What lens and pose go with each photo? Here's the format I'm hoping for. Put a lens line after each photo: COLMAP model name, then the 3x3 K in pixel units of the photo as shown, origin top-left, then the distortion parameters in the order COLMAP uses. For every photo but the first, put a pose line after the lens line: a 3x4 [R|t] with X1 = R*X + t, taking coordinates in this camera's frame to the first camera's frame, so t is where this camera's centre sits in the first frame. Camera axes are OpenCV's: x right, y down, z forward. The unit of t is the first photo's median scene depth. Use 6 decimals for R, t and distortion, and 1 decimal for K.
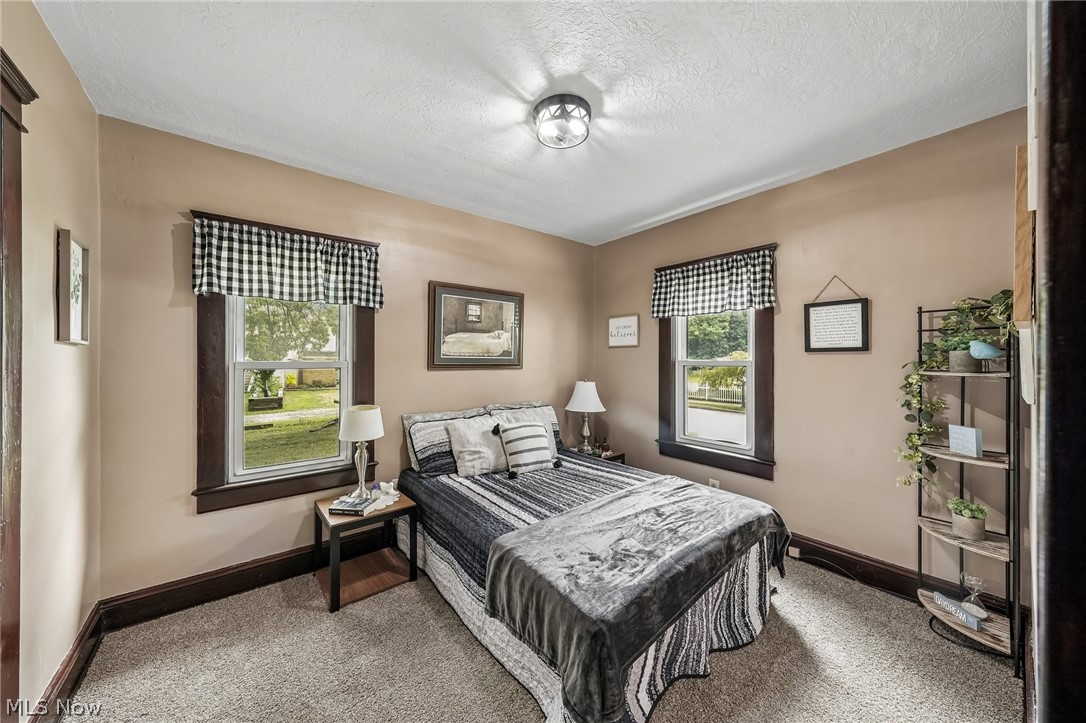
lens RADIAL K [[380.0, 0, 534.8], [0, 380.0, 358.3], [0, 0, 1]] dist [-0.001352, 0.000022]
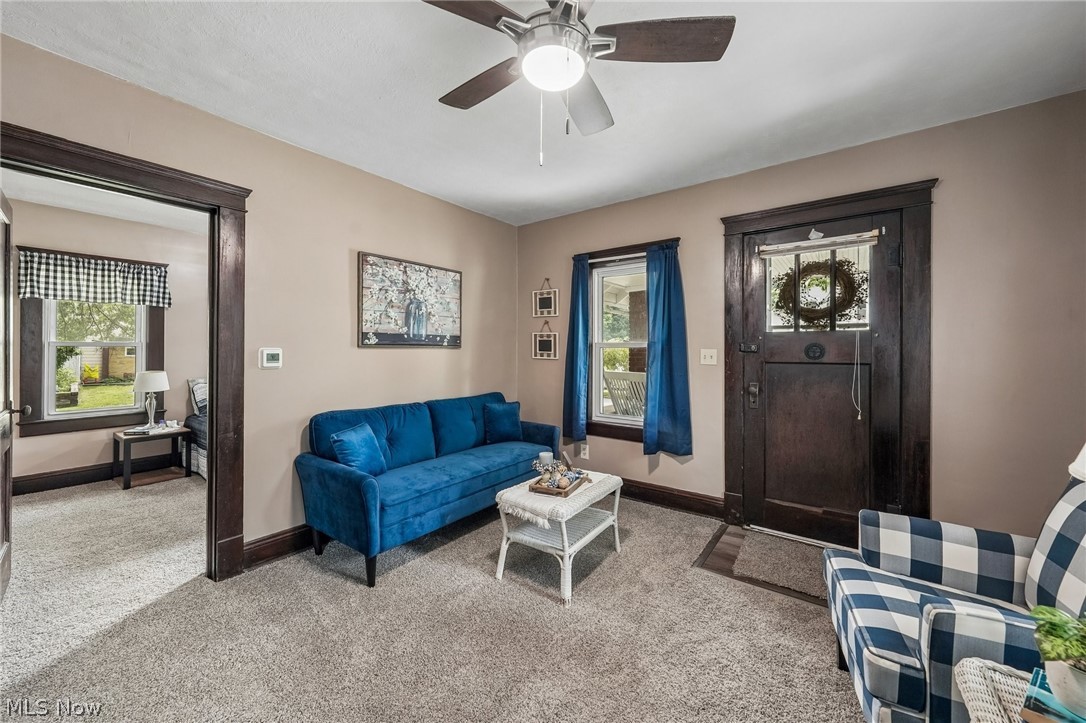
lens RADIAL K [[398.4, 0, 526.2], [0, 398.4, 347.3], [0, 0, 1]] dist [0.003409, 0.000110]
pose [[0.966890, 0.003642, 0.255166, 0.626788], [-0.003217, 0.999993, -0.002081, 0.028462], [-0.255172, 0.001191, 0.966895, -1.000495]]
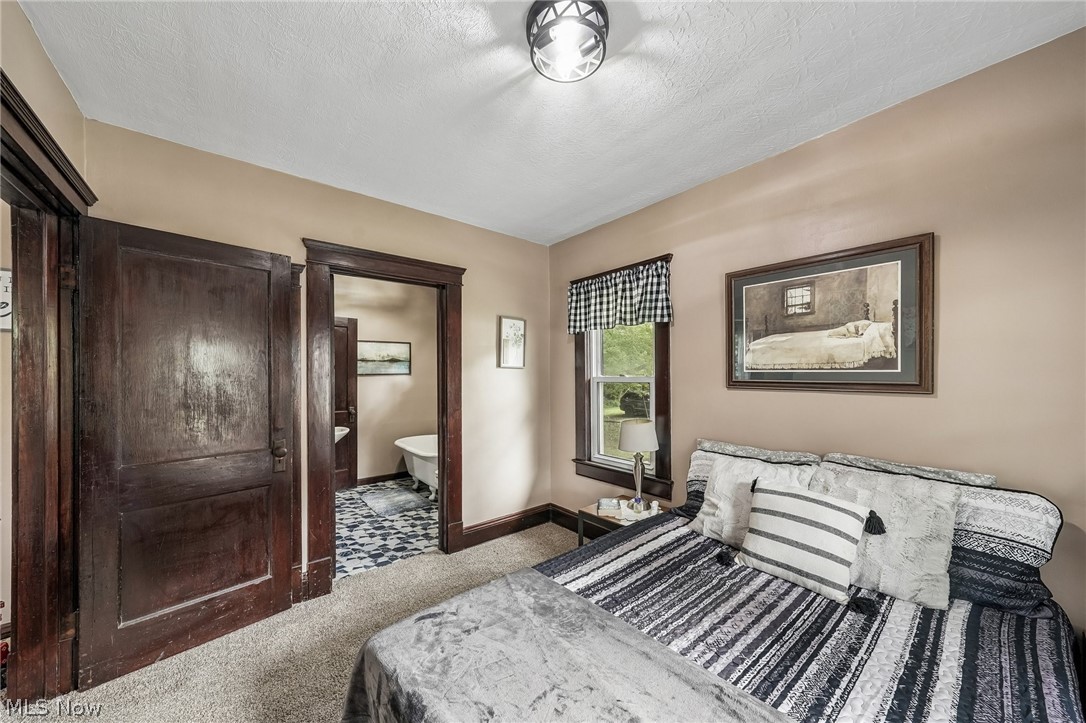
lens RADIAL K [[380.0, 0, 539.5], [0, 380.0, 373.0], [0, 0, 1]] dist [-0.001352, 0.000022]
pose [[0.027987, -0.008324, -0.999574, 0.572779], [0.004537, 0.999956, -0.008200, 0.004680], [0.999598, -0.004305, 0.028023, 0.689713]]
